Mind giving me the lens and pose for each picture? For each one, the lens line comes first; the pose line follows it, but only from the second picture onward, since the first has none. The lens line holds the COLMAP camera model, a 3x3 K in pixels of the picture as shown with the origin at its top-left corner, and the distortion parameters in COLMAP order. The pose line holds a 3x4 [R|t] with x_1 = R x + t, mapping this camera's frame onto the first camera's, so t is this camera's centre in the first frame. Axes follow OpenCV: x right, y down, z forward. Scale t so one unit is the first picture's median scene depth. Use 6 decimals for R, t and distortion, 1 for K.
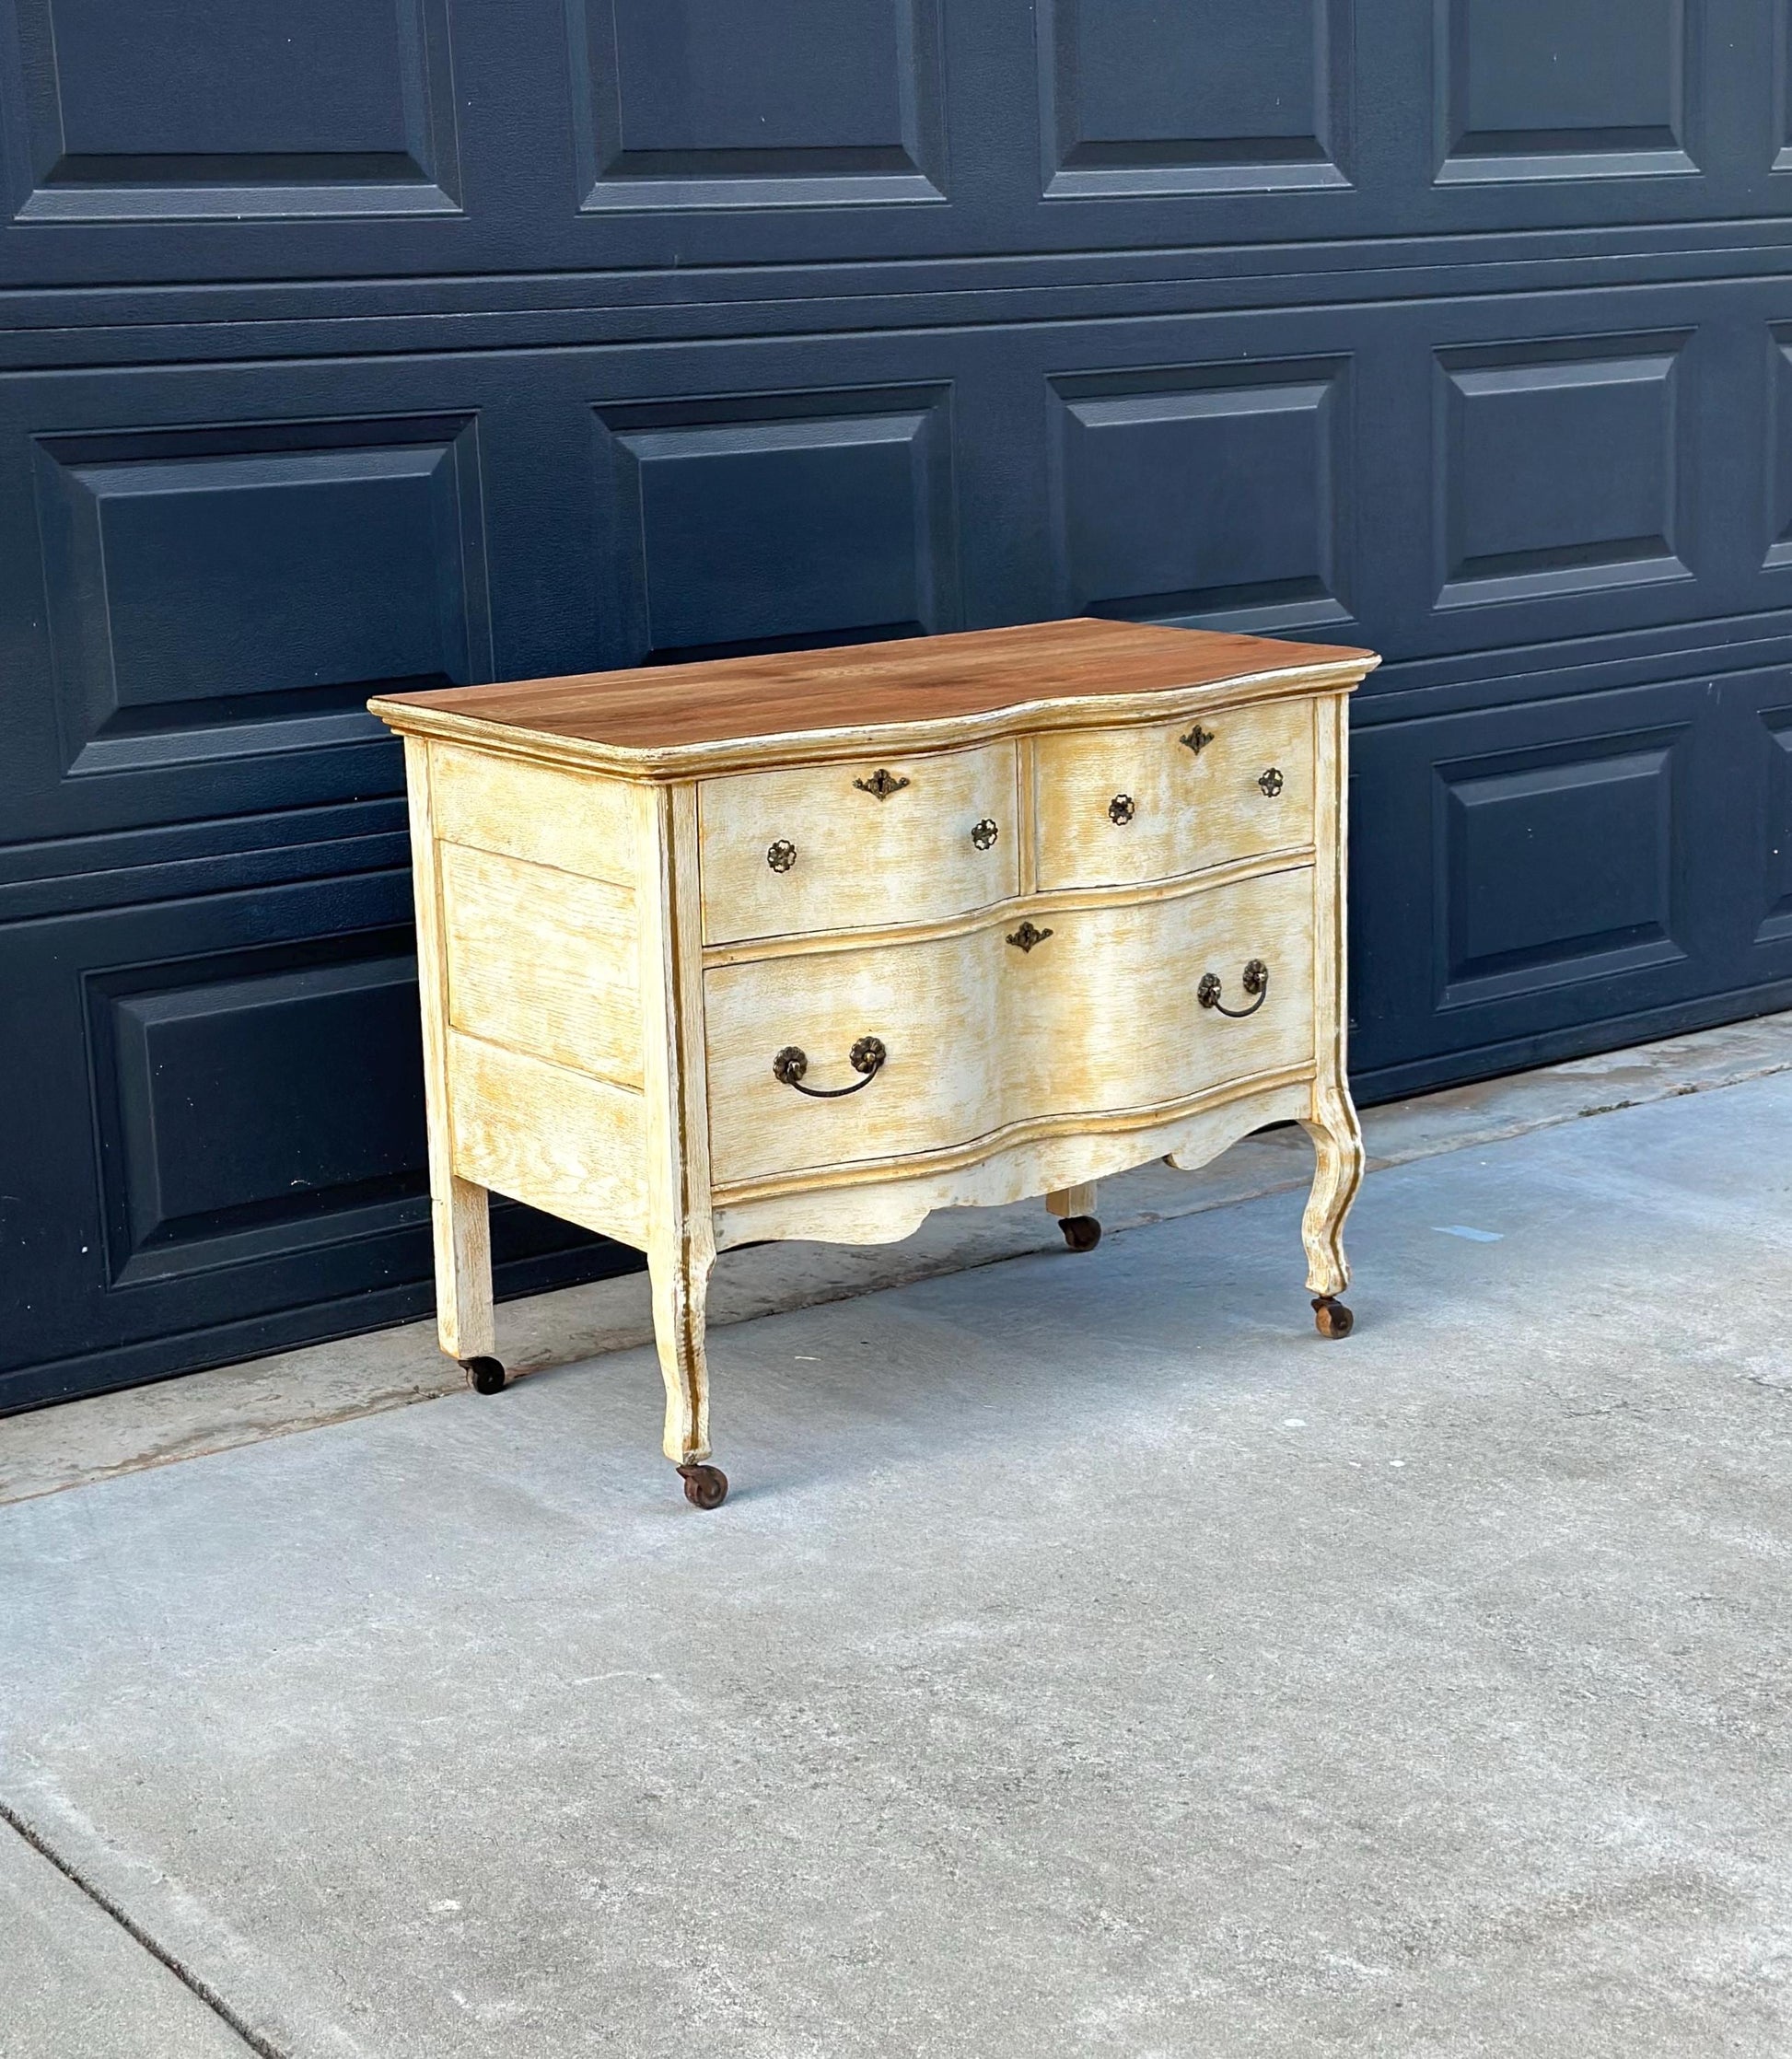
lens RADIAL K [[3555.5, 0, 896.0], [0, 3555.5, 1029.5], [0, 0, 1]] dist [0.141272, 0.024433]
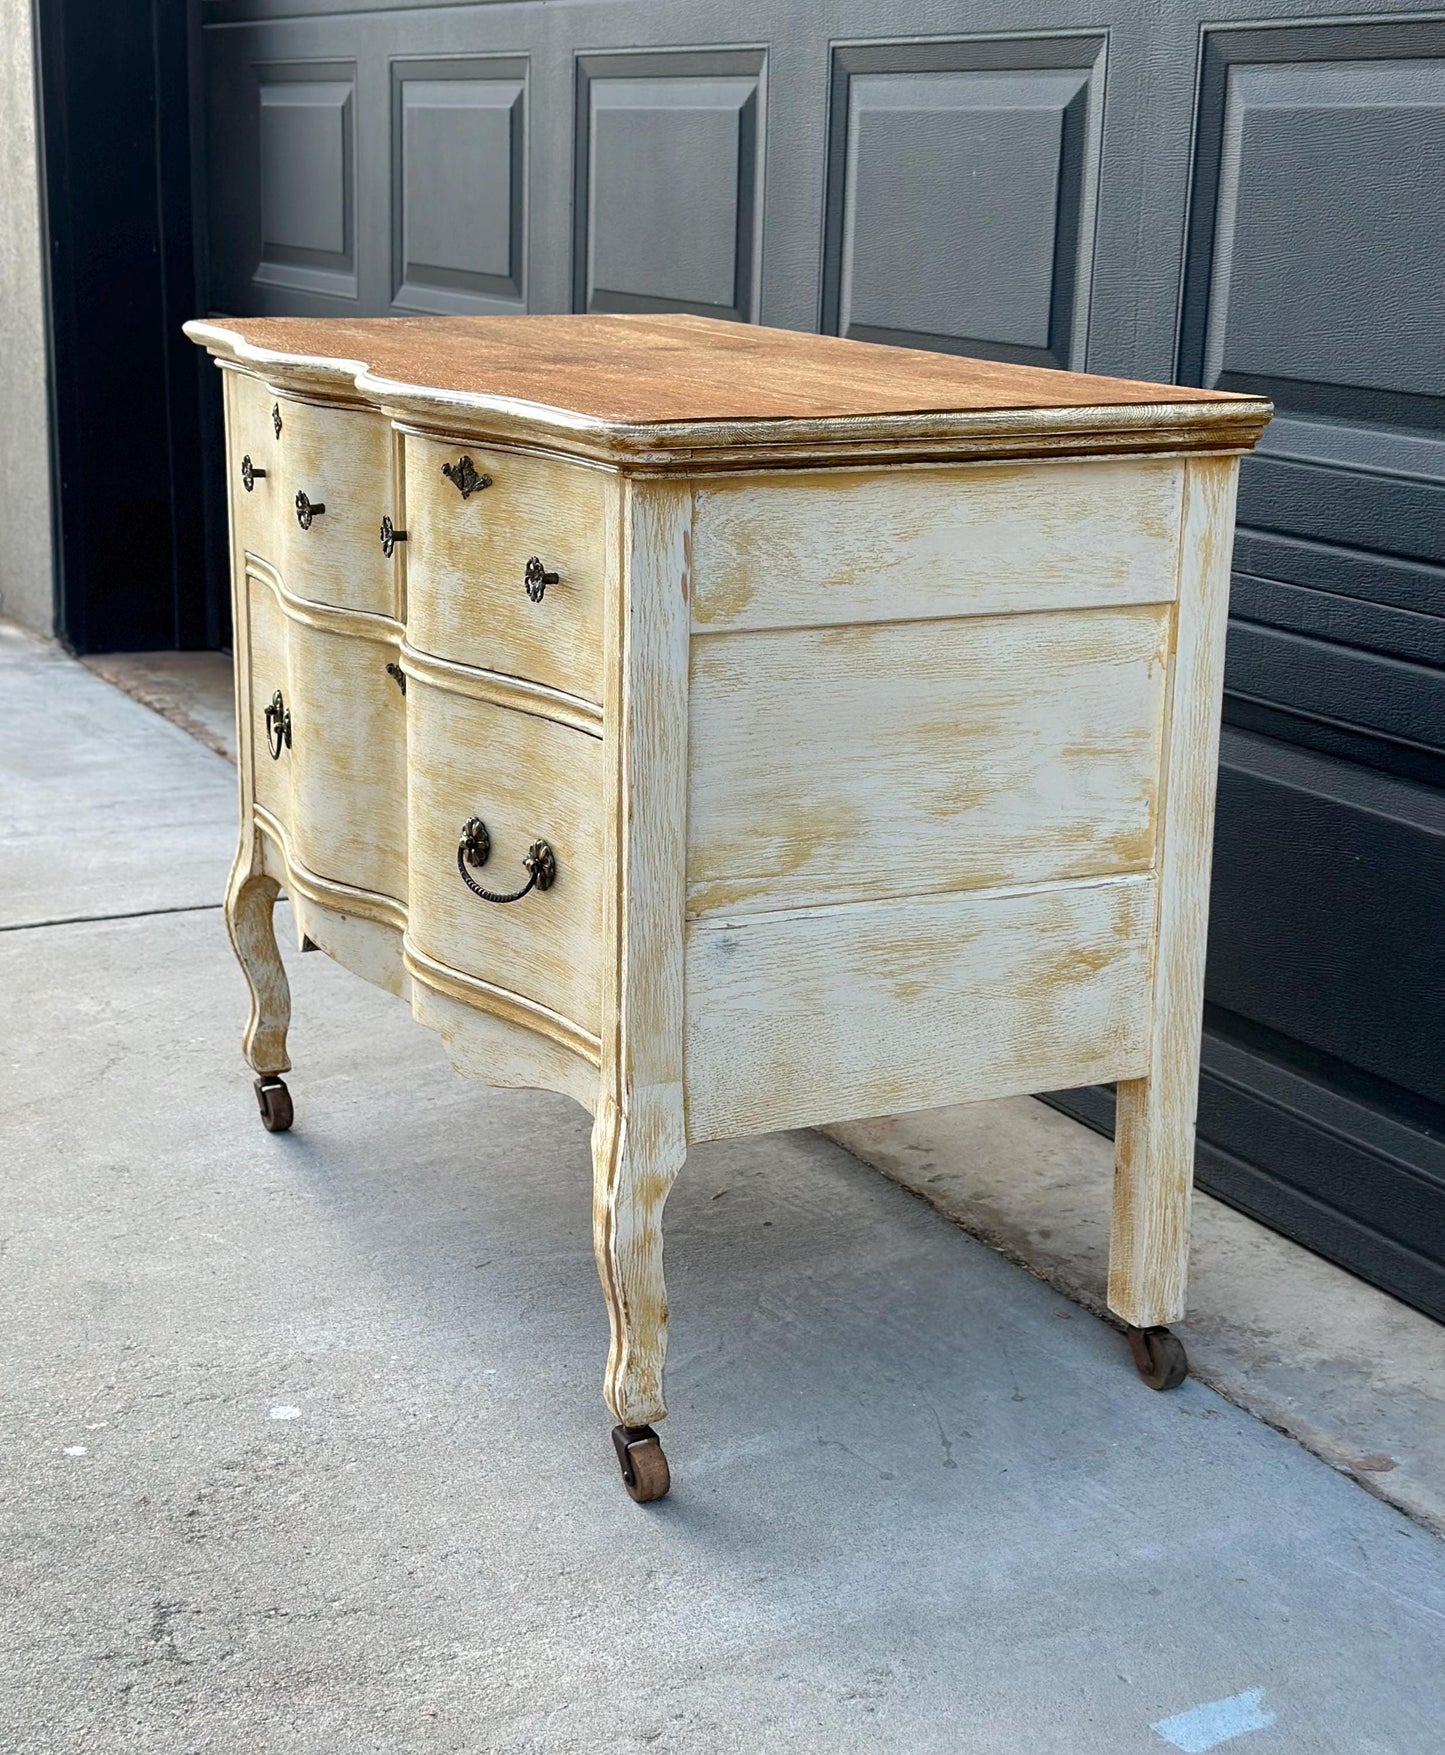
lens RADIAL K [[2860.0, 0, 722.5], [0, 2860.0, 877.5], [0, 0, 1]] dist [0.148942, -0.005379]
pose [[-0.170379, 0.270877, -0.947416, 0.634311], [-0.231590, 0.923534, 0.305697, -0.193849], [0.957777, 0.271497, -0.094619, 1.130579]]
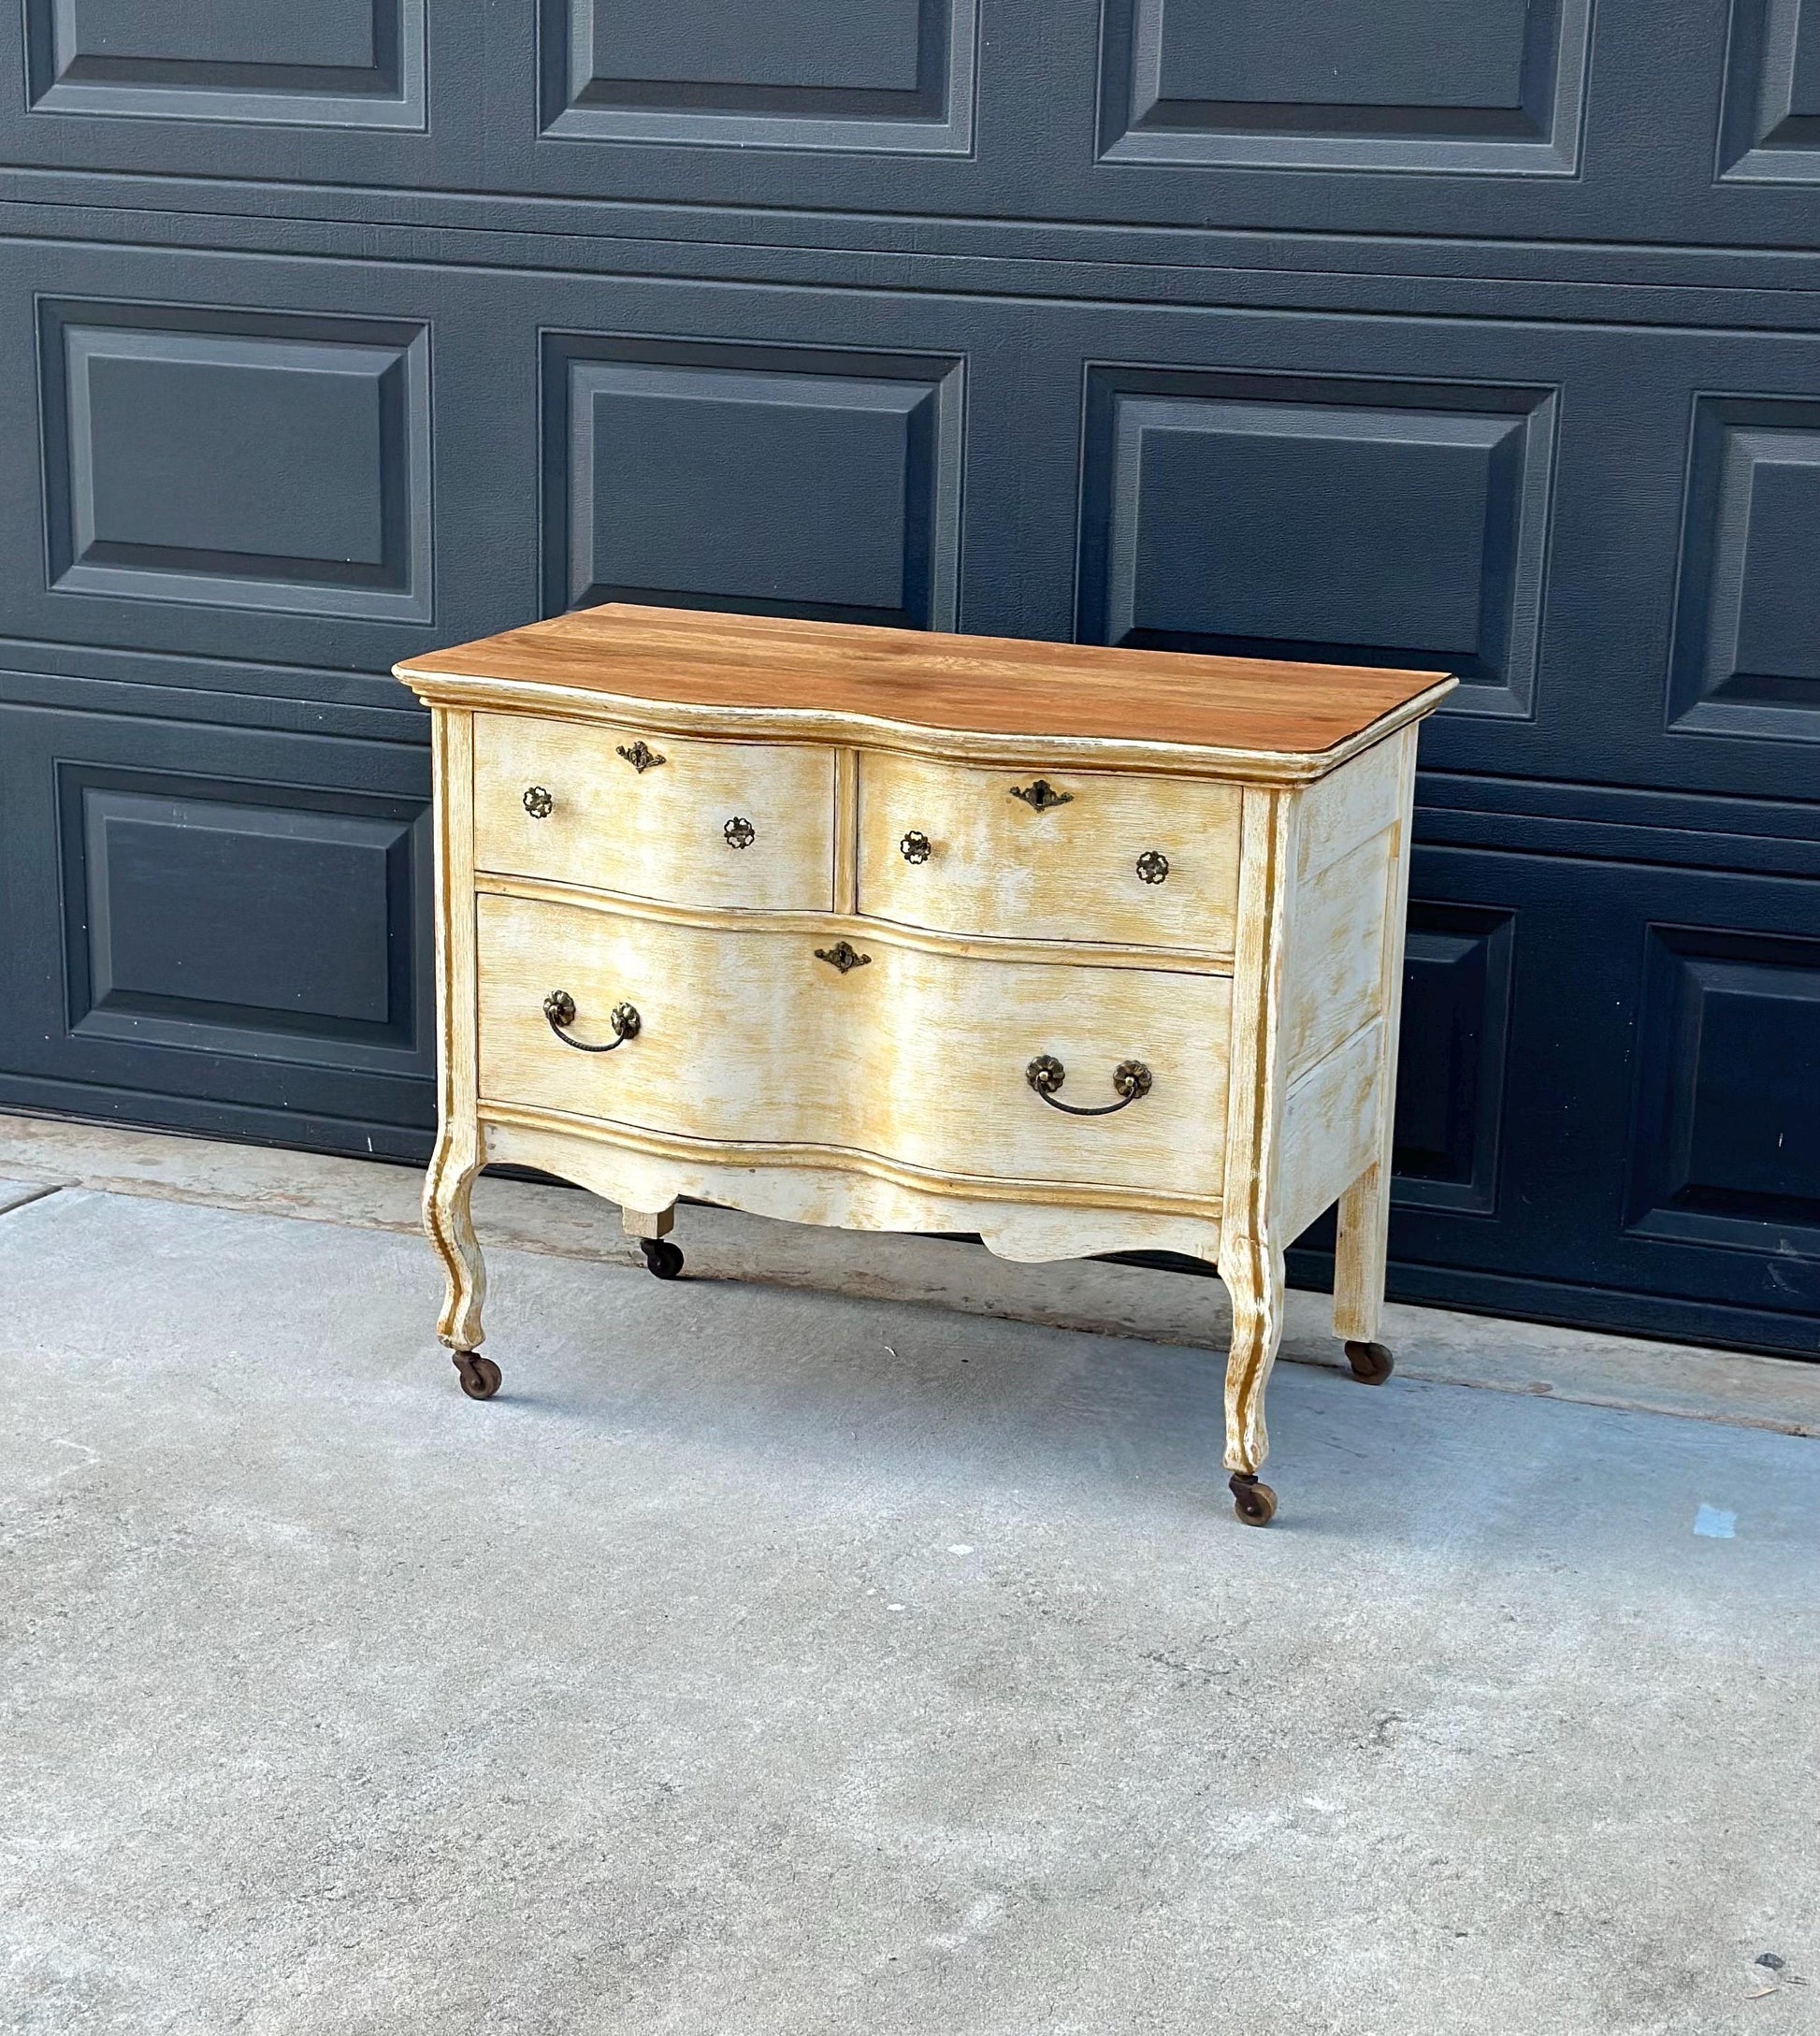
lens RADIAL K [[3843.4, 0, 987.9], [0, 3843.4, 1177.1], [0, 0, 1]] dist [0.156493, -0.081142]
pose [[0.550542, 0.276388, -0.787726, 0.880701], [-0.228923, 0.957414, 0.175932, -0.158813], [0.802806, 0.083471, 0.590369, 0.422783]]
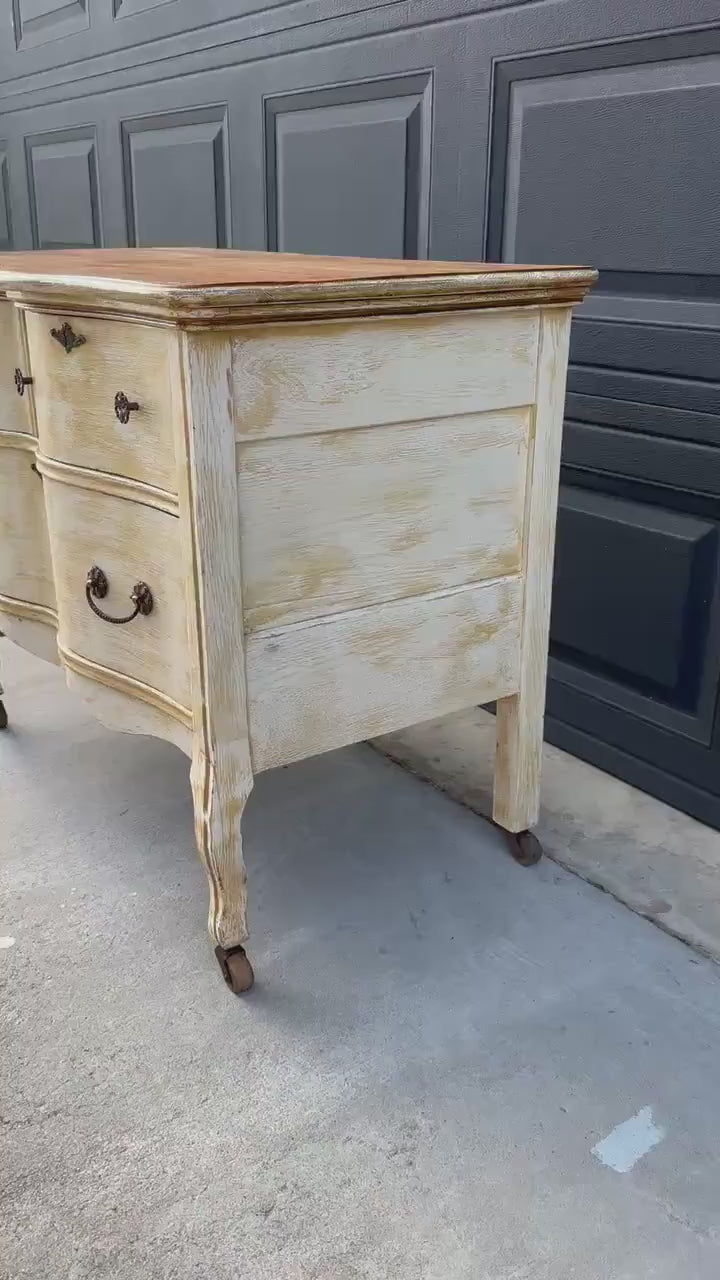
lens RADIAL K [[1099.4, 0, 360.0], [0, 1099.4, 640.0], [0, 0, 1]] dist [0.180765, -0.382776]
pose [[-0.024692, 0.381321, -0.924113, 0.415867], [-0.218176, 0.900056, 0.377224, -0.143912], [0.975597, 0.210934, 0.060971, 1.088455]]
